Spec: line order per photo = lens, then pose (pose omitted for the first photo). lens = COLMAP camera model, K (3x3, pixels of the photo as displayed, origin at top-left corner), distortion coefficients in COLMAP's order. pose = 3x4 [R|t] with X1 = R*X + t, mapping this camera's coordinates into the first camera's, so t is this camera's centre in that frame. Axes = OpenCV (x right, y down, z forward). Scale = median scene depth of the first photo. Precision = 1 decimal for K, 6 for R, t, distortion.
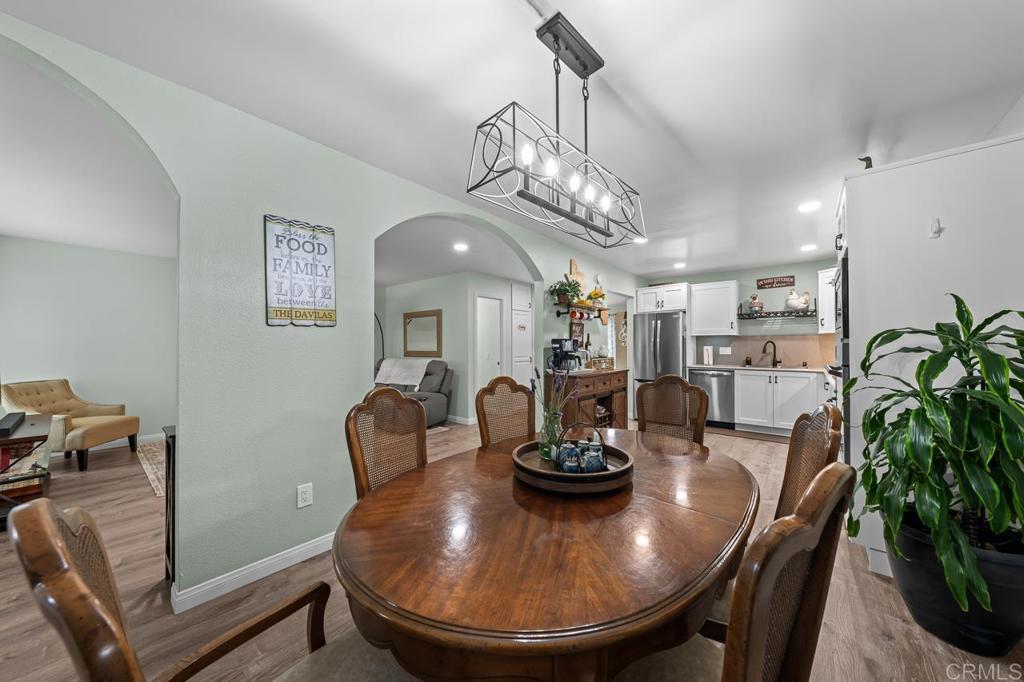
lens RADIAL K [[350.3, 0, 512.0], [0, 350.3, 341.0], [0, 0, 1]] dist [-0.002787, -0.000056]
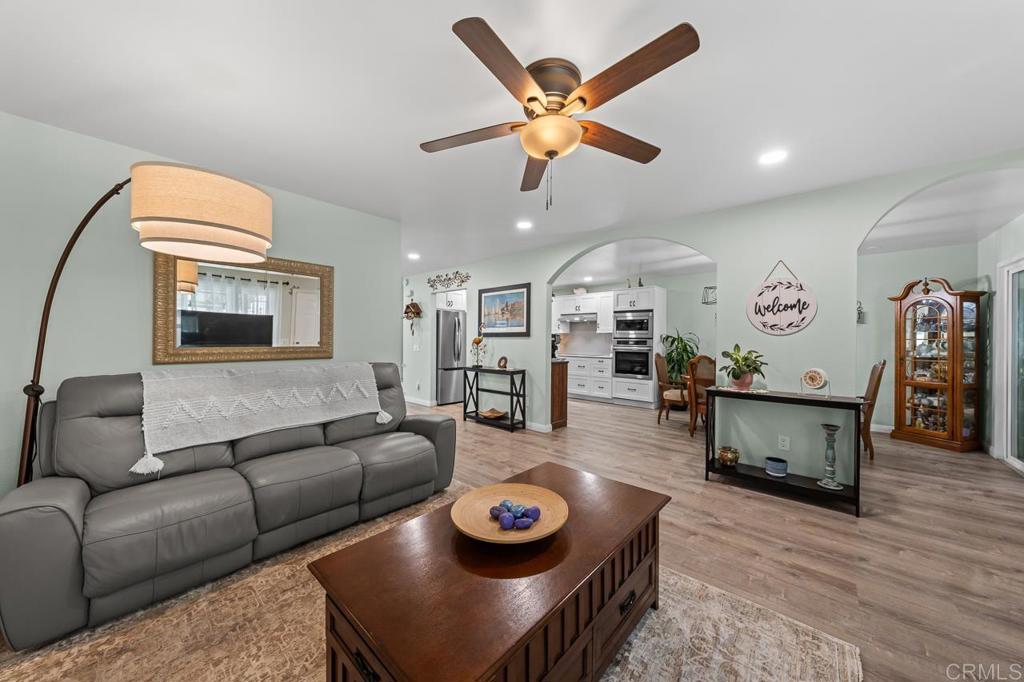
lens RADIAL K [[343.7, 0, 517.5], [0, 343.7, 341.2], [0, 0, 1]] dist [-0.017273, 0.000025]
pose [[0.020989, -0.002313, 0.999777, -0.834044], [-0.020739, 0.999781, 0.002749, 0.016023], [-0.999565, -0.020792, 0.020937, 0.832395]]
